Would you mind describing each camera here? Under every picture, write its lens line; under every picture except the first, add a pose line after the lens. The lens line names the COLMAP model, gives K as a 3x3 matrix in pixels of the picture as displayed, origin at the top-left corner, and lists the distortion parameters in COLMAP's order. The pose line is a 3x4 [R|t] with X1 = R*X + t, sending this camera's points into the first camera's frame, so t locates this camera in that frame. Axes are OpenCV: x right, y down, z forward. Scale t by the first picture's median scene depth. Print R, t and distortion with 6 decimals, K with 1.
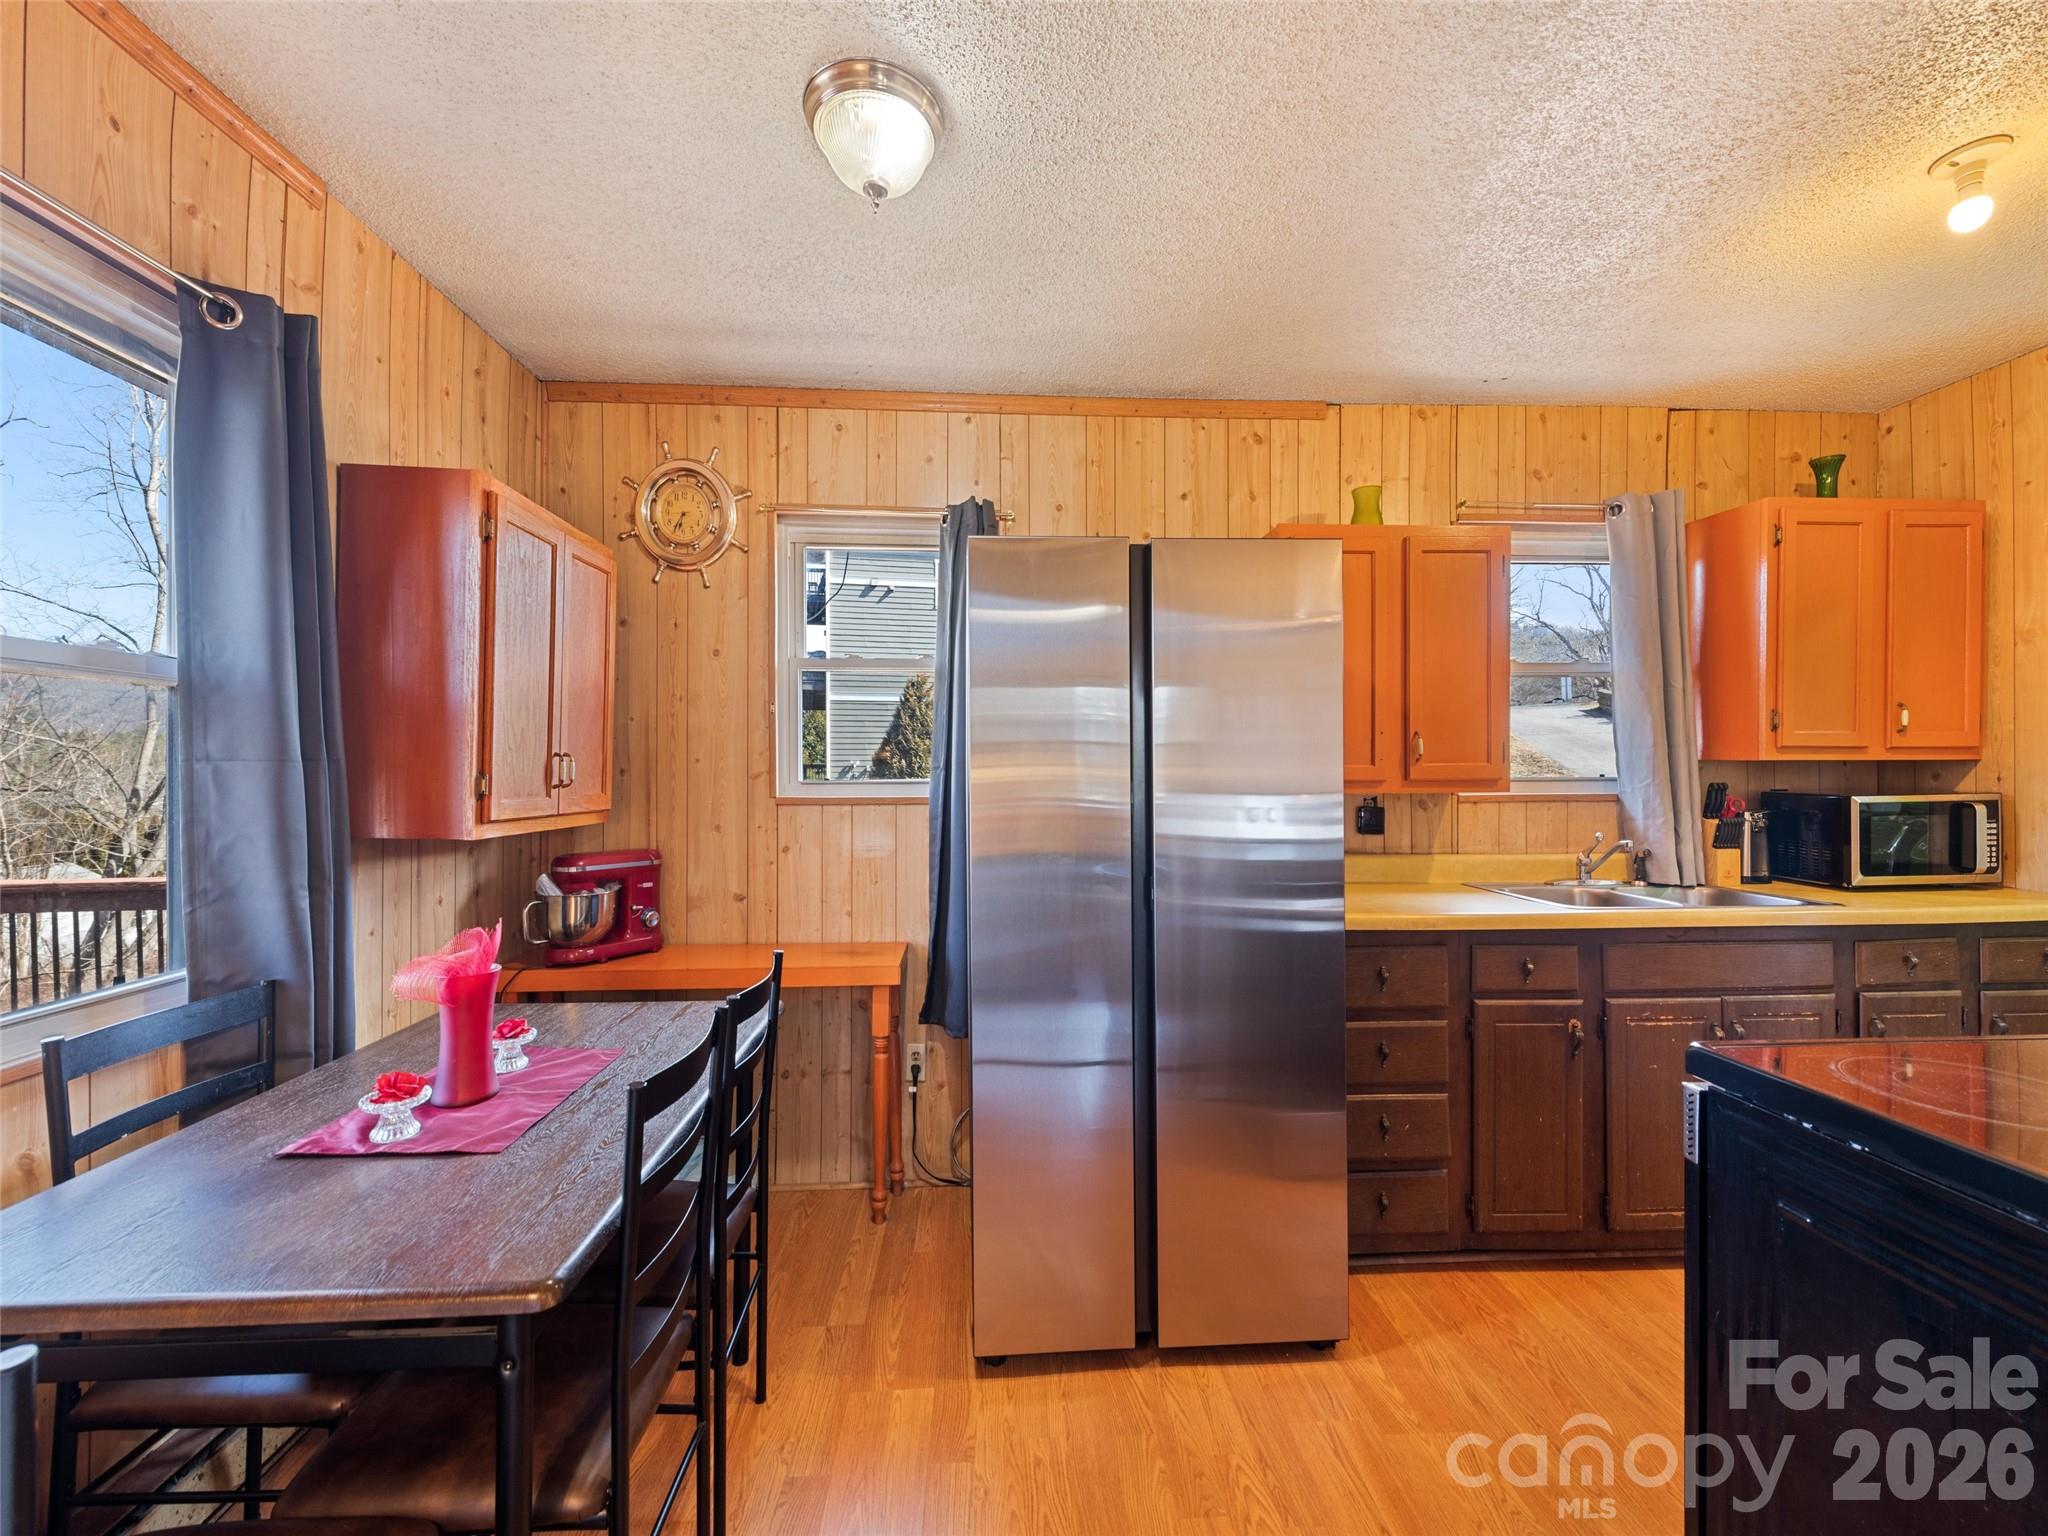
lens RADIAL K [[805.2, 0, 1023.2], [0, 805.2, 771.7], [0, 0, 1]] dist [0.006763, 0.000039]
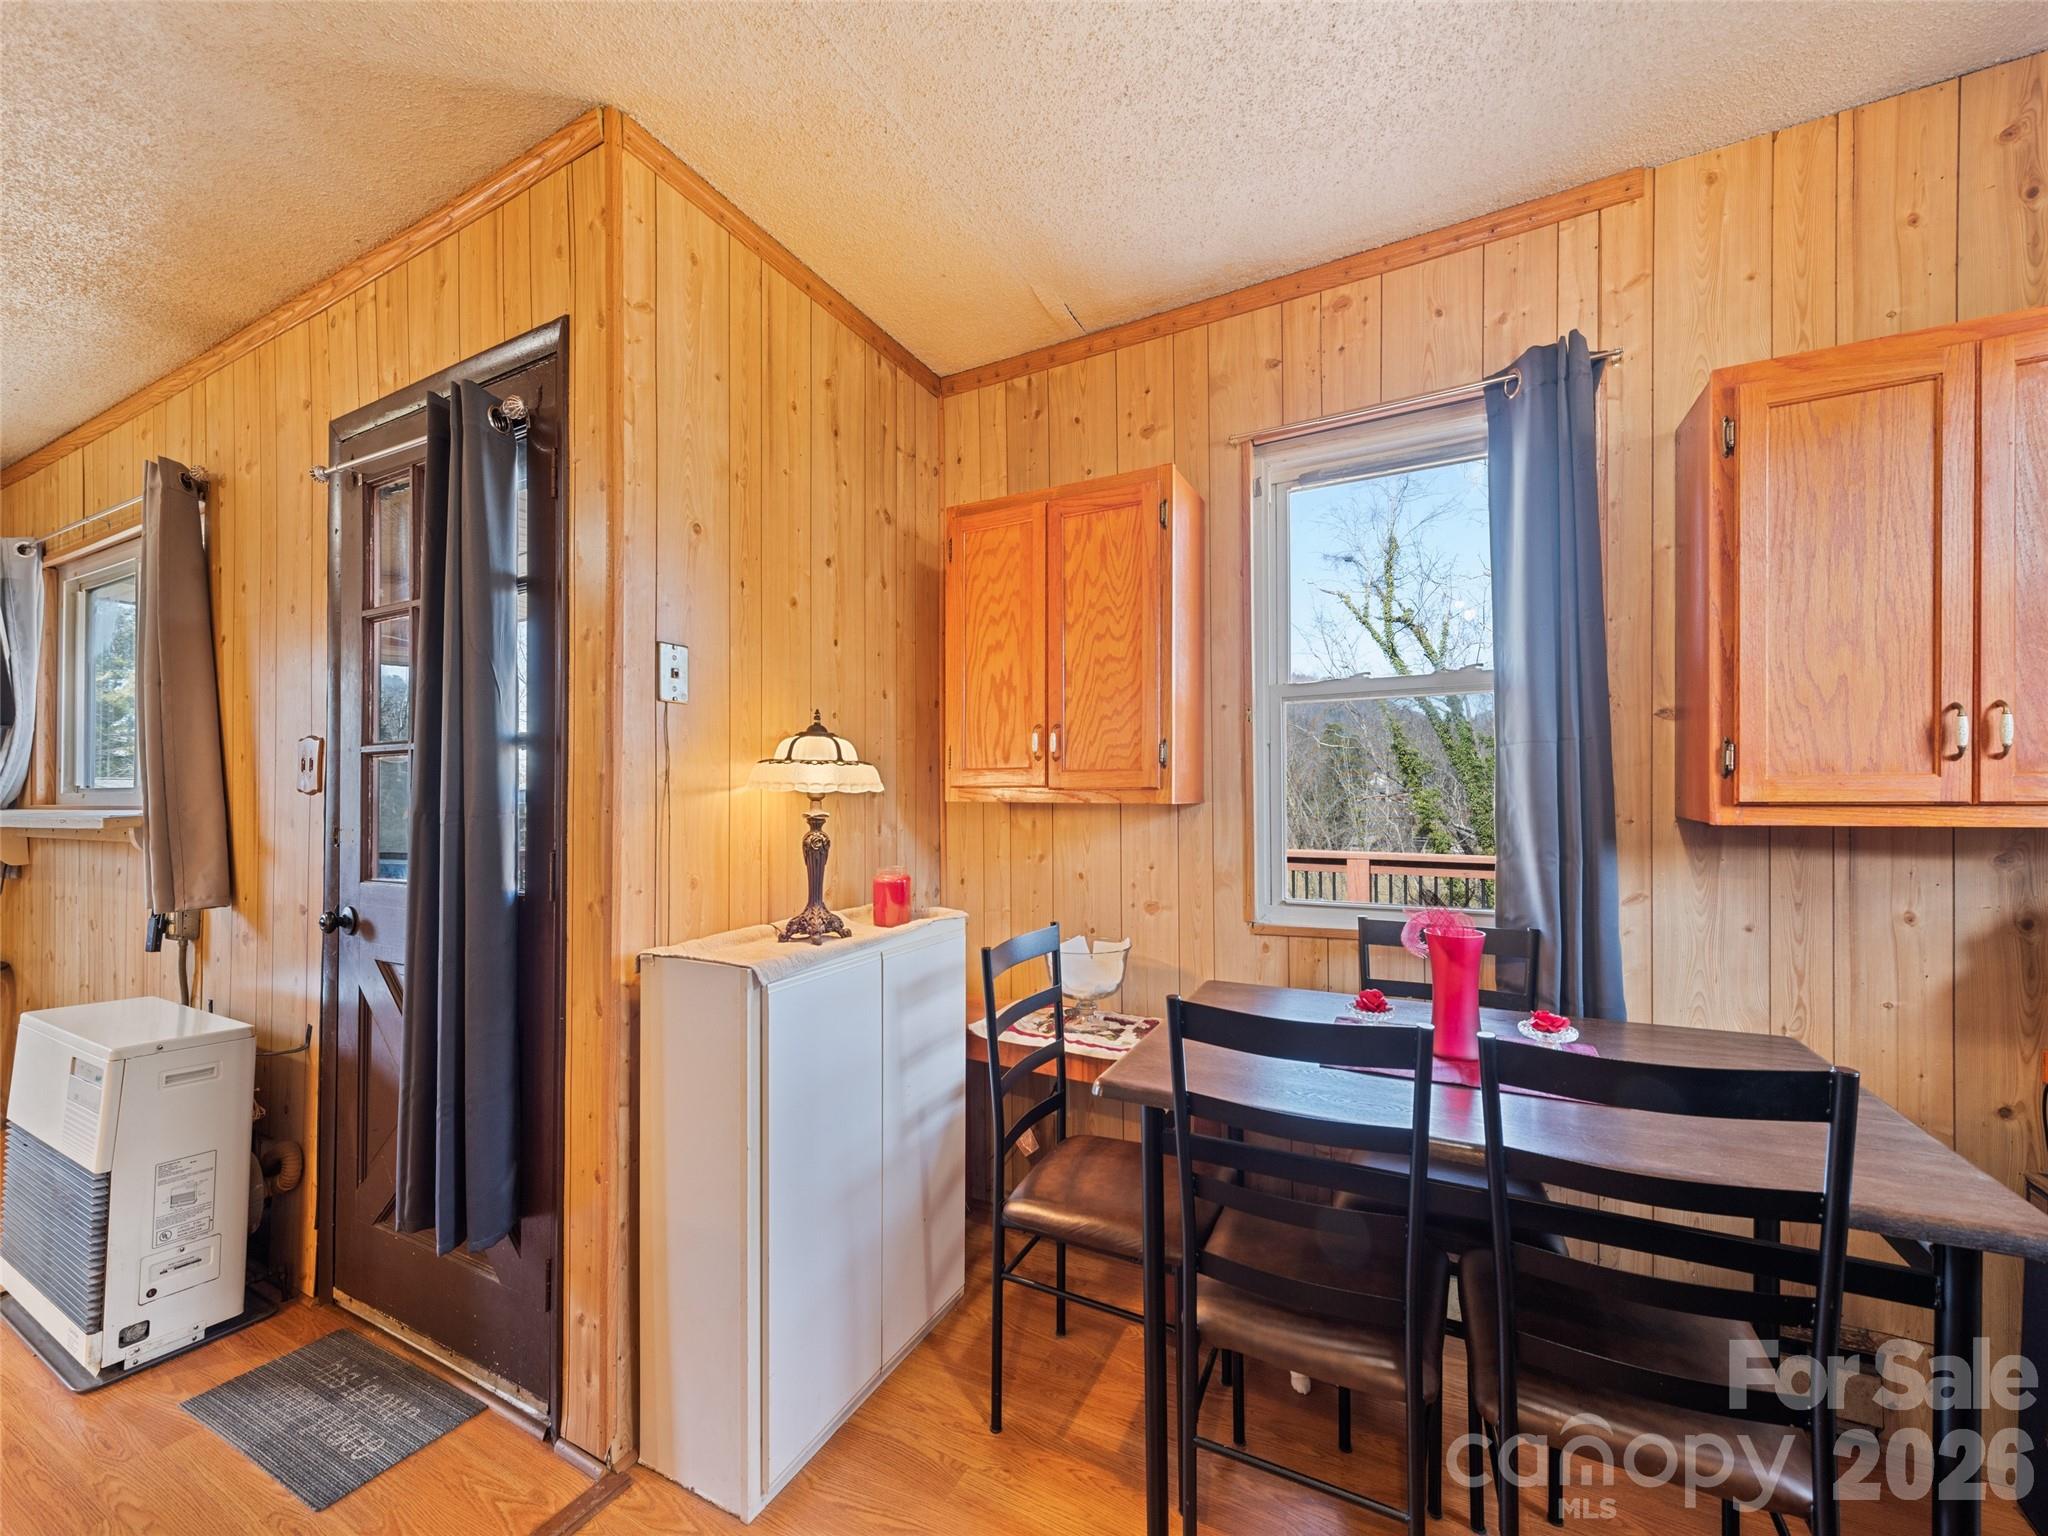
lens RADIAL K [[819.0, 0, 1026.9], [0, 819.0, 801.2], [0, 0, 1]] dist [0.004383, -0.000066]
pose [[-0.505753, 0.011889, -0.862596, 0.260174], [0.009120, 0.999923, 0.008435, 0.030449], [0.862630, -0.003601, -0.505823, 0.530848]]
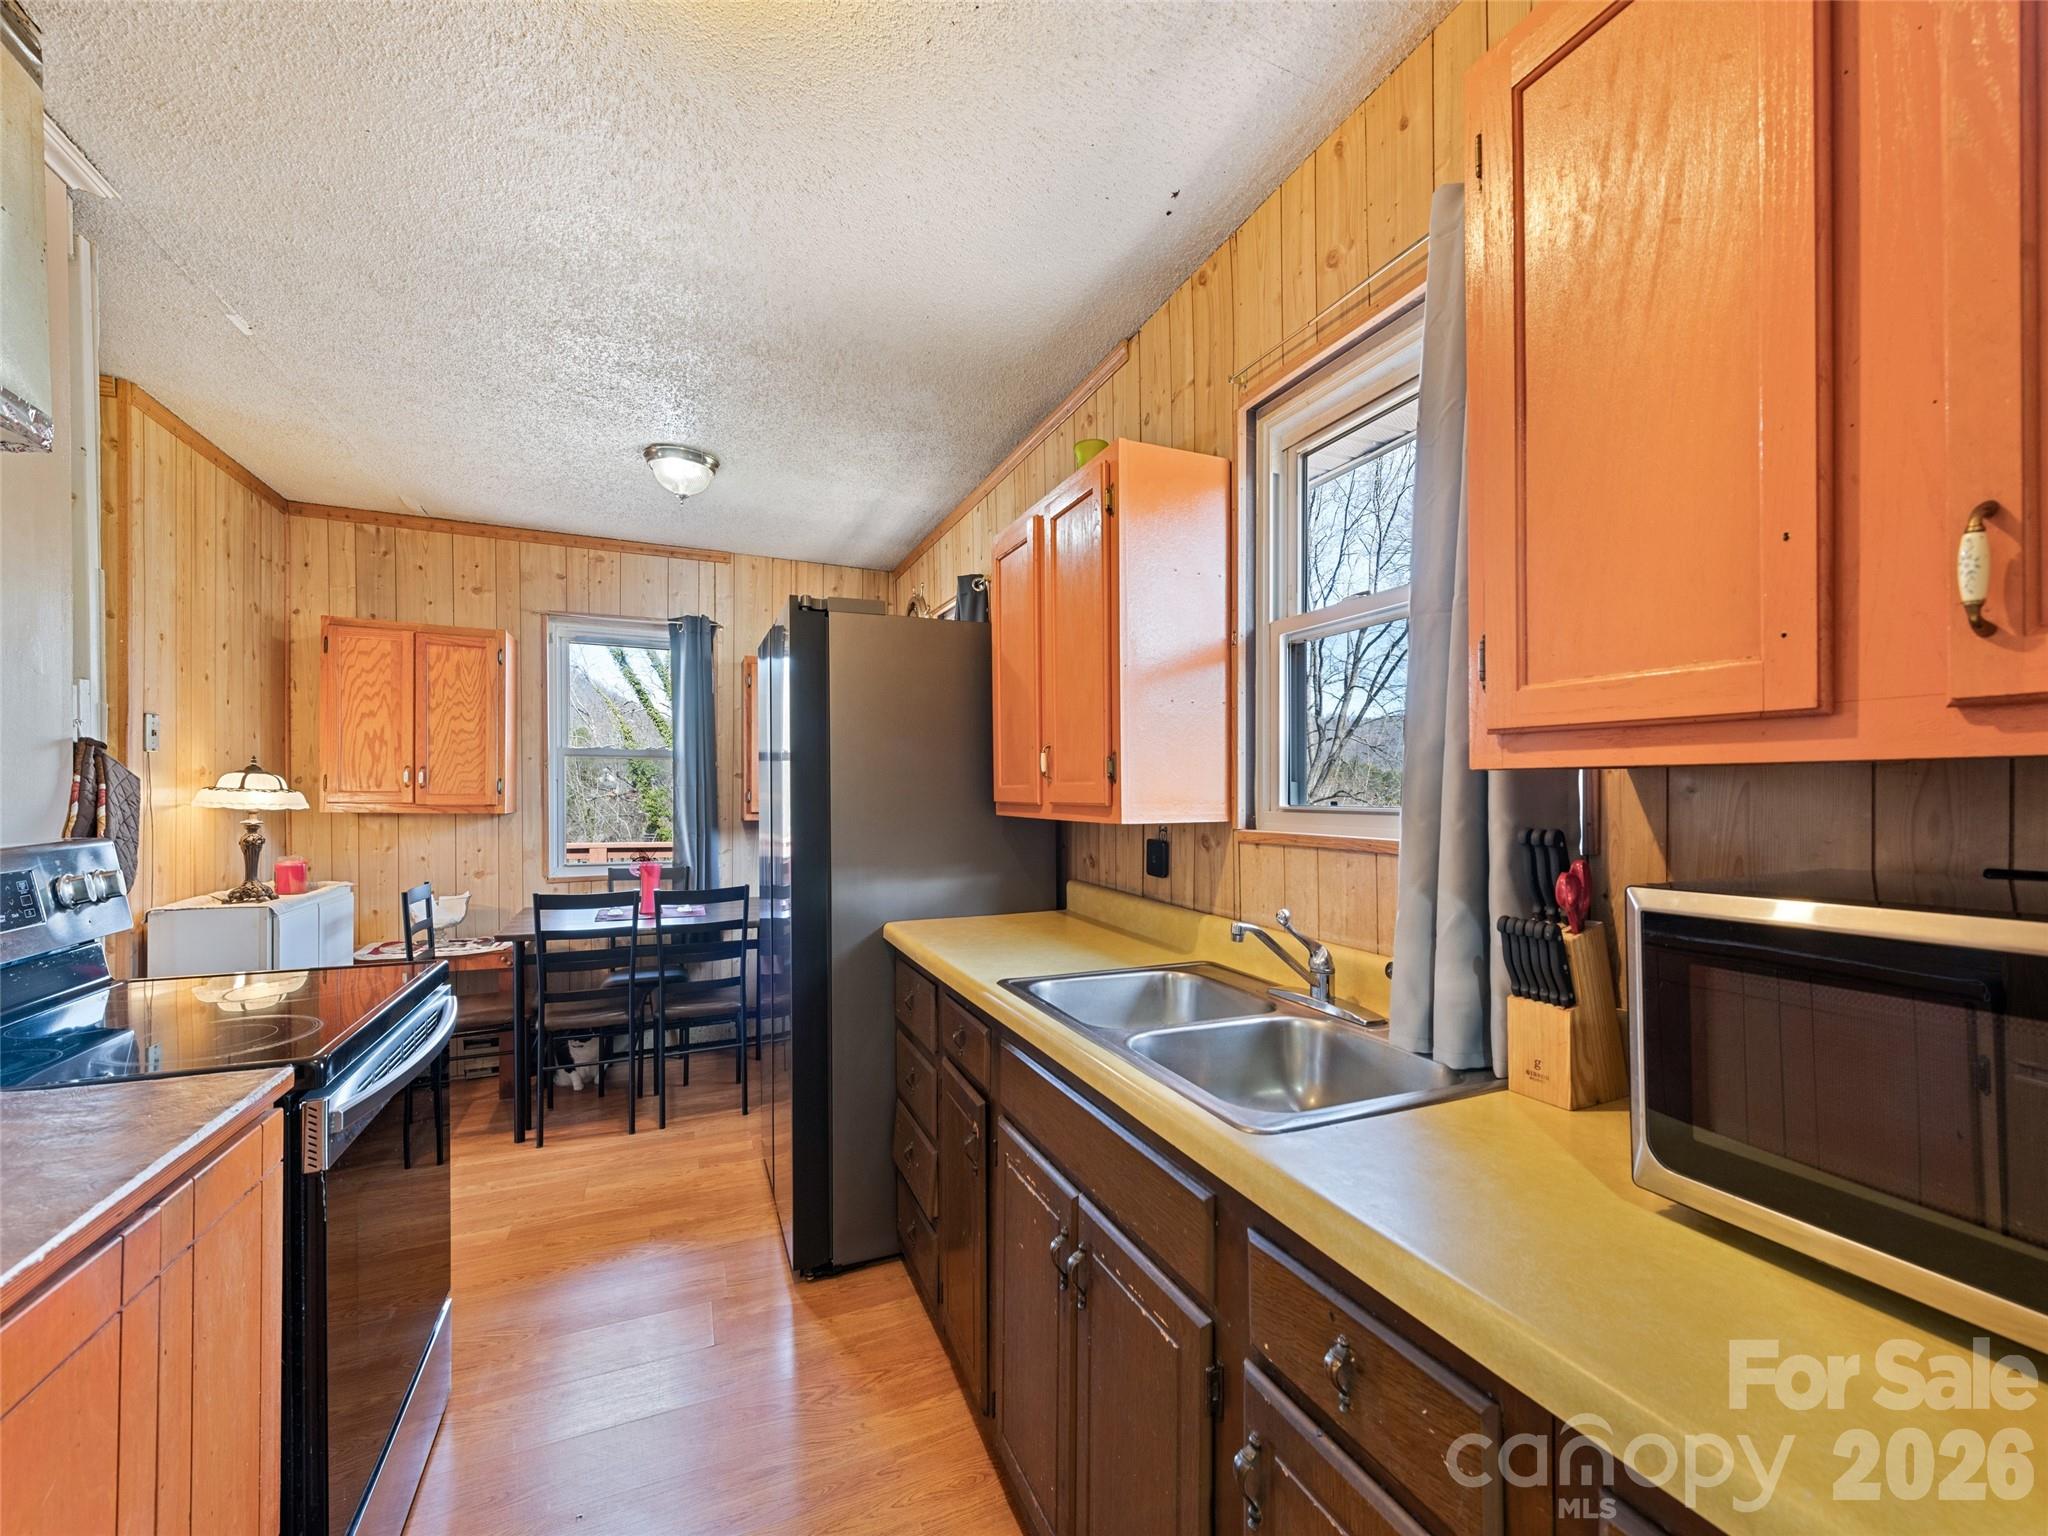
lens RADIAL K [[819.0, 0, 1026.9], [0, 819.0, 801.2], [0, 0, 1]] dist [0.004383, -0.000066]
pose [[0.340826, 0.014844, -0.940009, 1.114837], [-0.005638, 0.999890, 0.013745, -0.002955], [0.940110, 0.000615, 0.340872, 0.620686]]
